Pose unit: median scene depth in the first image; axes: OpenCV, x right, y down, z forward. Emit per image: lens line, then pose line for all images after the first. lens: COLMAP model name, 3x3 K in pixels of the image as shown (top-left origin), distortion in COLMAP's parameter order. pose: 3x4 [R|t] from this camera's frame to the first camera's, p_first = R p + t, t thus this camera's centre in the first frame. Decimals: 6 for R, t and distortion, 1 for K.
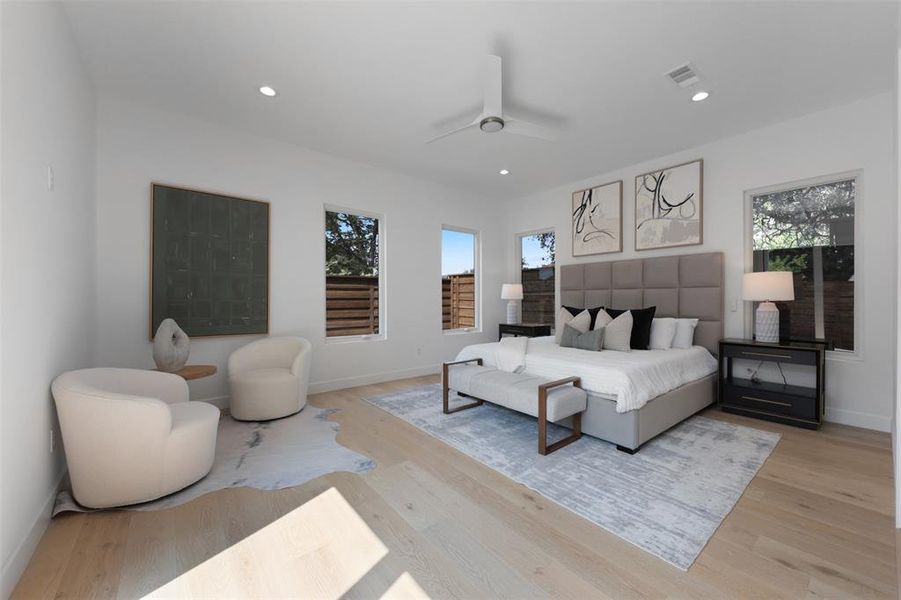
lens RADIAL K [[319.9, 0, 452.6], [0, 319.9, 305.1], [0, 0, 1]] dist [0.012561, -0.007958]
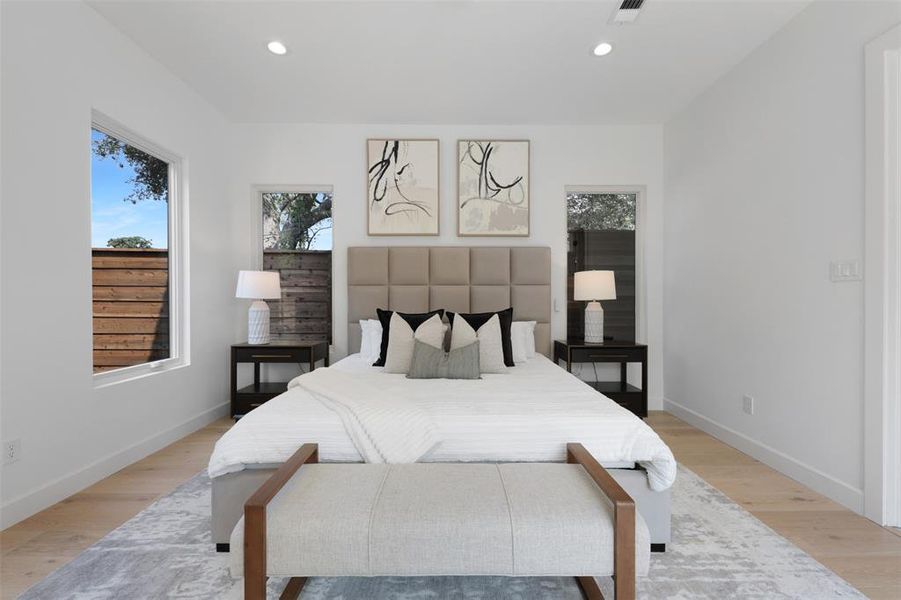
lens RADIAL K [[371.8, 0, 450.5], [0, 371.8, 300.0], [0, 0, 1]] dist [0.000910, -0.000005]
pose [[0.636767, 0.001341, 0.771055, -0.137004], [0.014532, 0.999800, -0.013740, -0.004137], [-0.770919, 0.019954, 0.636620, 0.481374]]
